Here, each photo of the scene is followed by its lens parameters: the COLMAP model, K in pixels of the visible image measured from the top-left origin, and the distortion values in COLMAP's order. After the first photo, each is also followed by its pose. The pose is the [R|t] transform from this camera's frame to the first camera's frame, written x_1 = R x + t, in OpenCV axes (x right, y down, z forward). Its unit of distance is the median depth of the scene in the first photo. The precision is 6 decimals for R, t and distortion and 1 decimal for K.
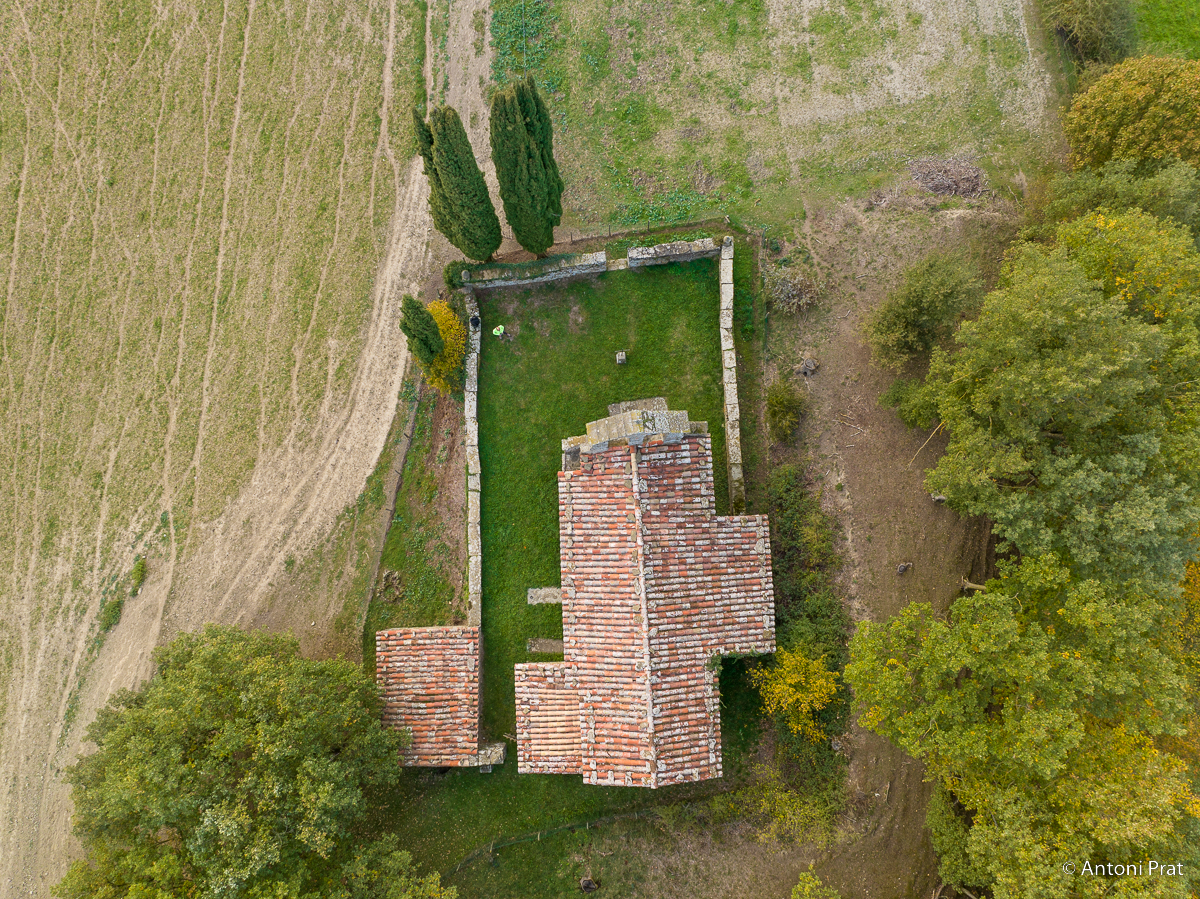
lens RADIAL K [[843.8, 0, 599.6], [0, 843.8, 447.4], [0, 0, 1]] dist [-0.021786, -0.032927]
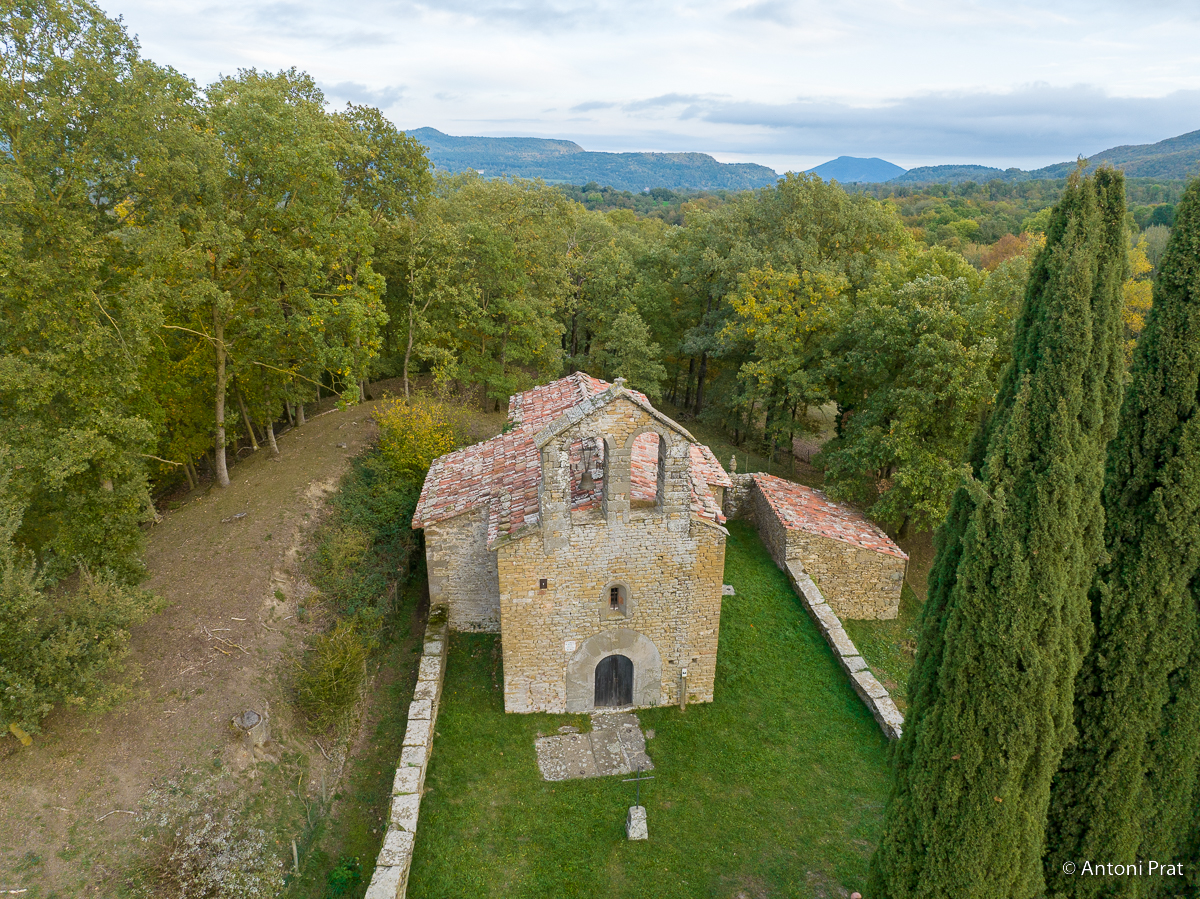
lens RADIAL K [[841.7, 0, 600.0], [0, 841.7, 449.5], [0, 0, 1]] dist [0.006145, -0.087560]
pose [[-0.998780, -0.007583, -0.048794, 0.065396], [-0.046699, -0.176055, 0.983272, -0.486435], [-0.016046, 0.984351, 0.175486, 0.670938]]
